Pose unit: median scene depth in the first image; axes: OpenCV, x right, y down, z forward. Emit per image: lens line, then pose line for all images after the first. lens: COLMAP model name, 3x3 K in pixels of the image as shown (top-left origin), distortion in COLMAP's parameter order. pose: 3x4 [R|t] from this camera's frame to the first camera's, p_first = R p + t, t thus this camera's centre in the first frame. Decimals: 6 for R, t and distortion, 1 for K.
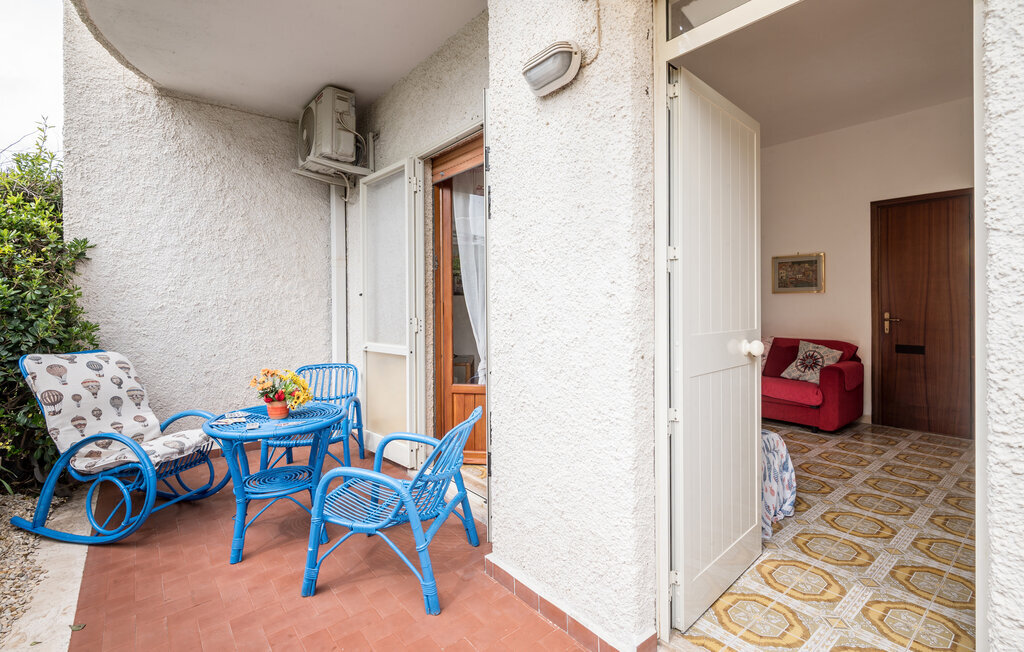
lens RADIAL K [[474.1, 0, 521.1], [0, 474.1, 301.3], [0, 0, 1]] dist [0.000619, 0.000177]
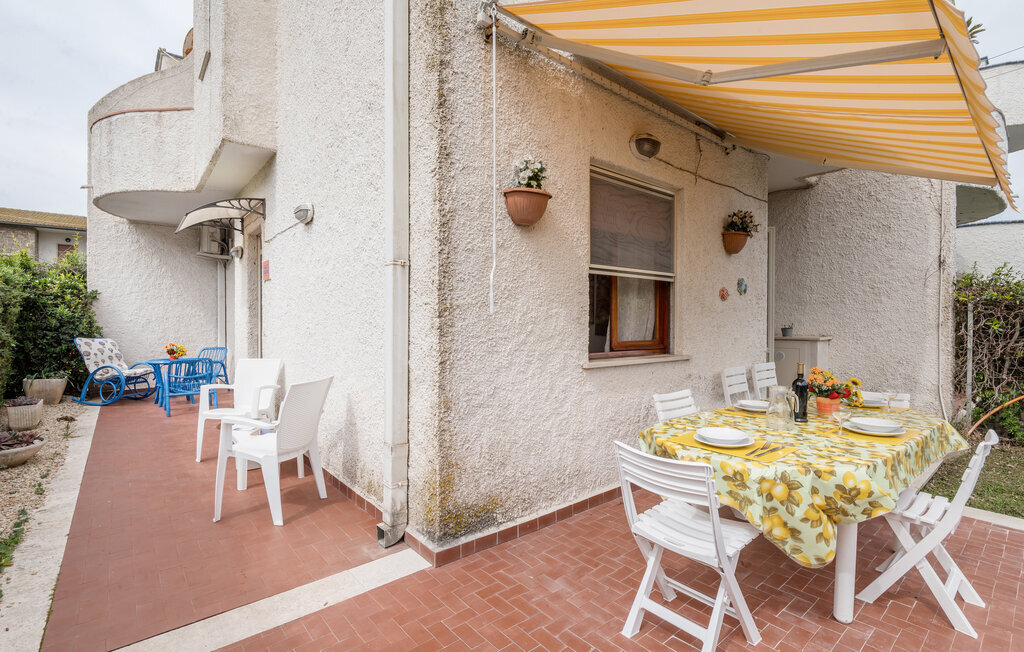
lens RADIAL K [[474.1, 0, 507.3], [0, 474.1, 323.7], [0, 0, 1]] dist [0.000619, 0.000177]
pose [[0.999968, 0.007847, -0.001612, 1.246529], [-0.007833, 0.999935, 0.008252, -0.005126], [0.001677, -0.008239, 0.999965, -1.502052]]
